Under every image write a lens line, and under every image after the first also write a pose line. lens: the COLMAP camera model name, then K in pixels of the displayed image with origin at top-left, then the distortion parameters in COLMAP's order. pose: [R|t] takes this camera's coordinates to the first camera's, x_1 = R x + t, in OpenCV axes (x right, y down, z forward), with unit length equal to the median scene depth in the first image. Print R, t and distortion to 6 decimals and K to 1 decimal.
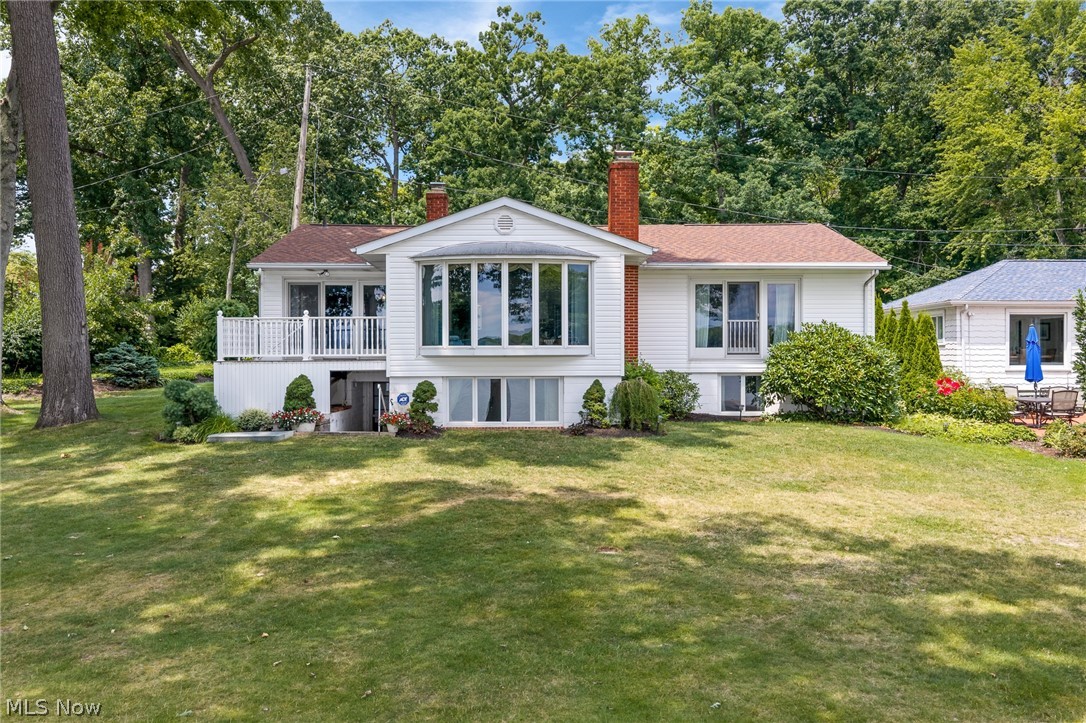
lens RADIAL K [[831.9, 0, 545.4], [0, 831.9, 305.5], [0, 0, 1]] dist [-0.002632, -0.001023]
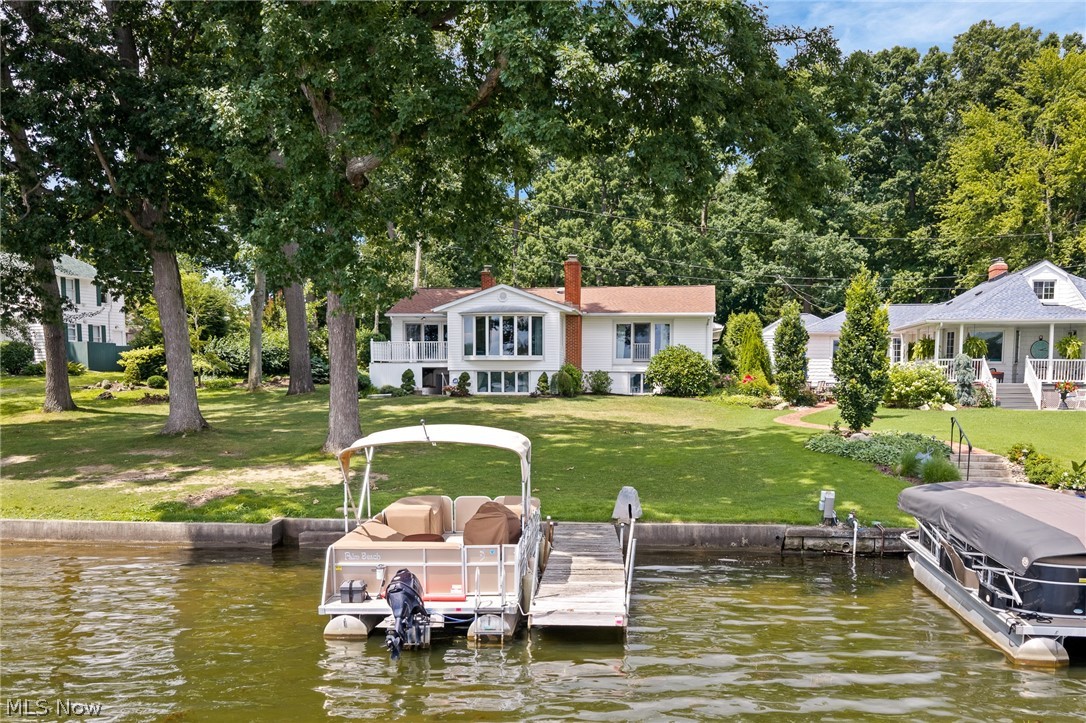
lens RADIAL K [[881.2, 0, 543.0], [0, 881.2, 361.5], [0, 0, 1]] dist [0.002504, 0.000093]
pose [[0.984563, 0.005570, -0.174941, 0.403668], [0.000924, 0.999314, 0.037013, -0.017025], [0.175027, -0.036603, 0.983883, -1.064577]]
